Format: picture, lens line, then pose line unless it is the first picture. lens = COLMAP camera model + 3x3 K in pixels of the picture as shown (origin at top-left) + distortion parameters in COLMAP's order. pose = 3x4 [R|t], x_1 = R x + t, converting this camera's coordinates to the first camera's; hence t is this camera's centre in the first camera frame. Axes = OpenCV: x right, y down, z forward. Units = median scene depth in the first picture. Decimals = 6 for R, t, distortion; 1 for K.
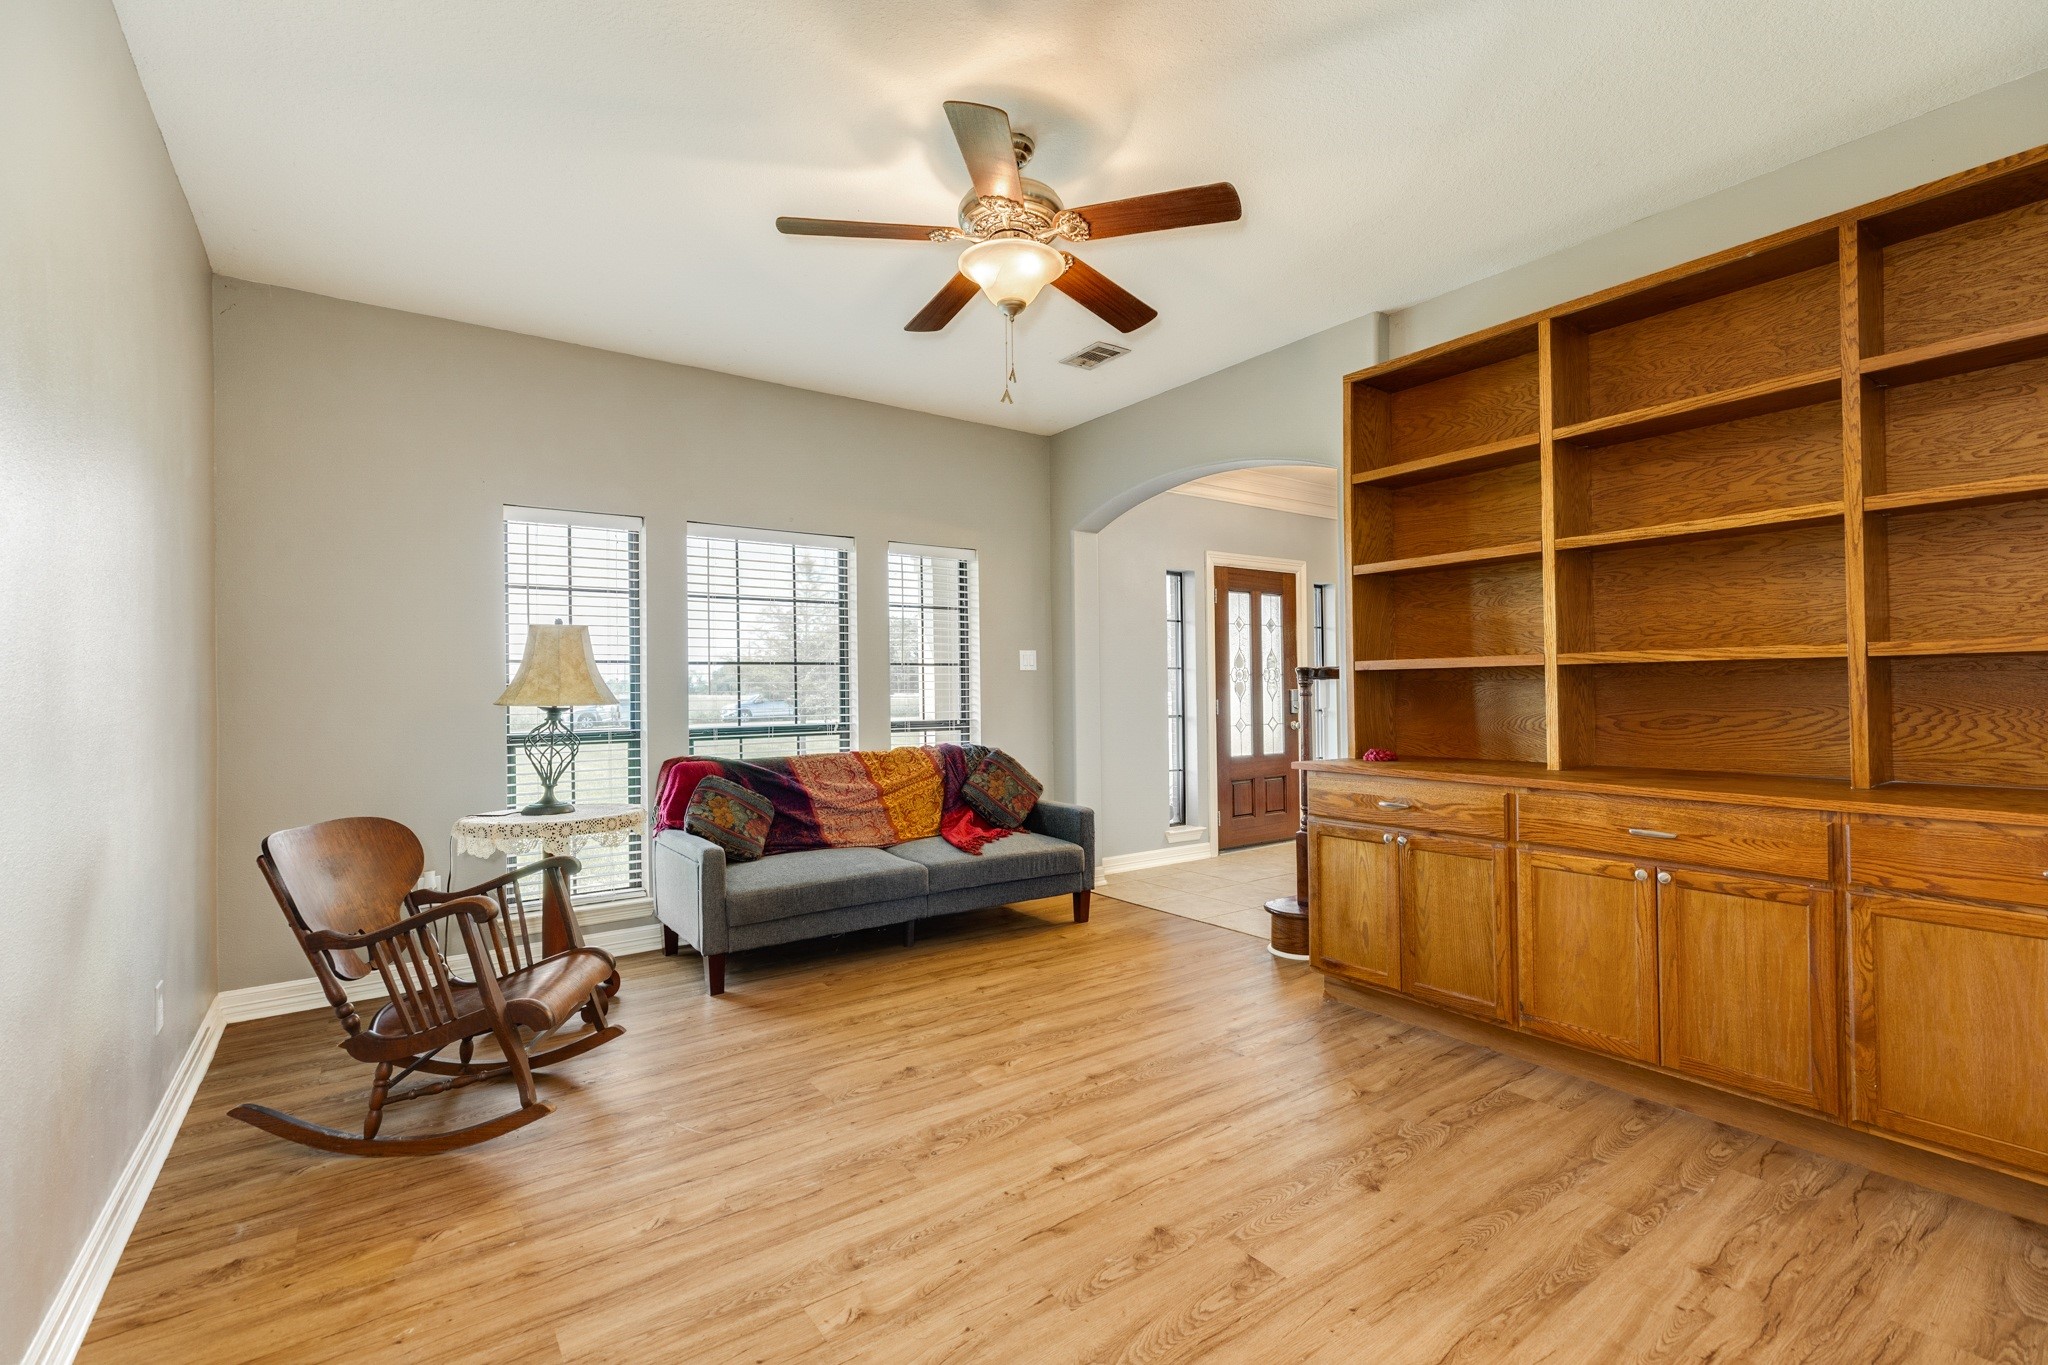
lens RADIAL K [[905.5, 0, 1024.0], [0, 905.5, 682.5], [0, 0, 1]] dist [0.003284, 0.000215]
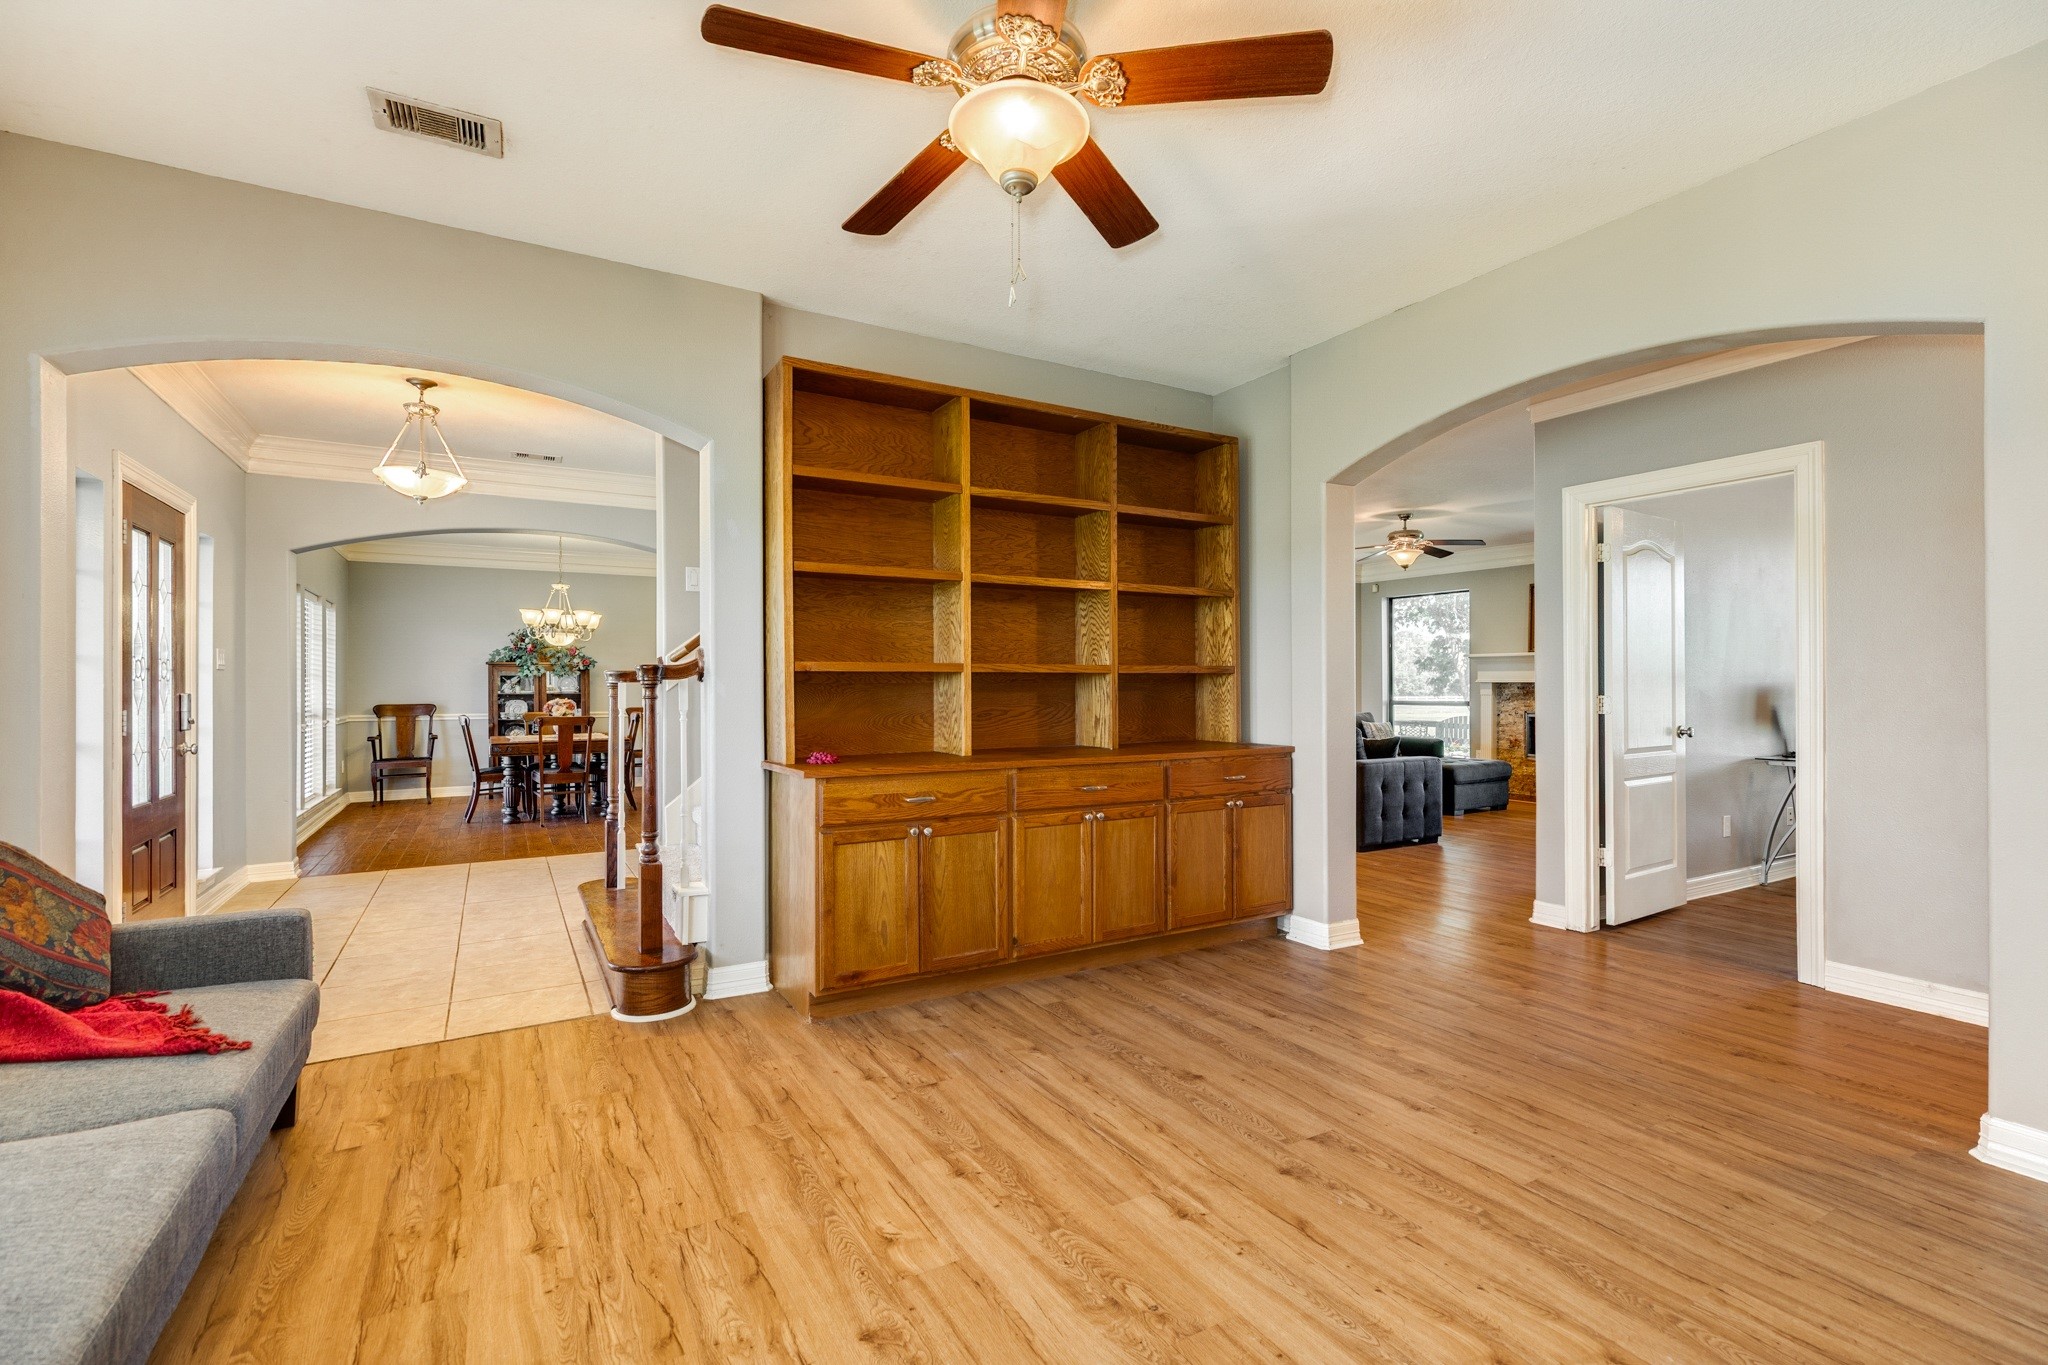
lens RADIAL K [[905.5, 0, 1024.0], [0, 905.5, 682.5], [0, 0, 1]] dist [0.003284, 0.000215]
pose [[0.108452, 0.013685, 0.994007, -0.706243], [-0.007673, 0.999887, -0.012929, 0.011612], [-0.994072, -0.006225, 0.108545, 0.843131]]
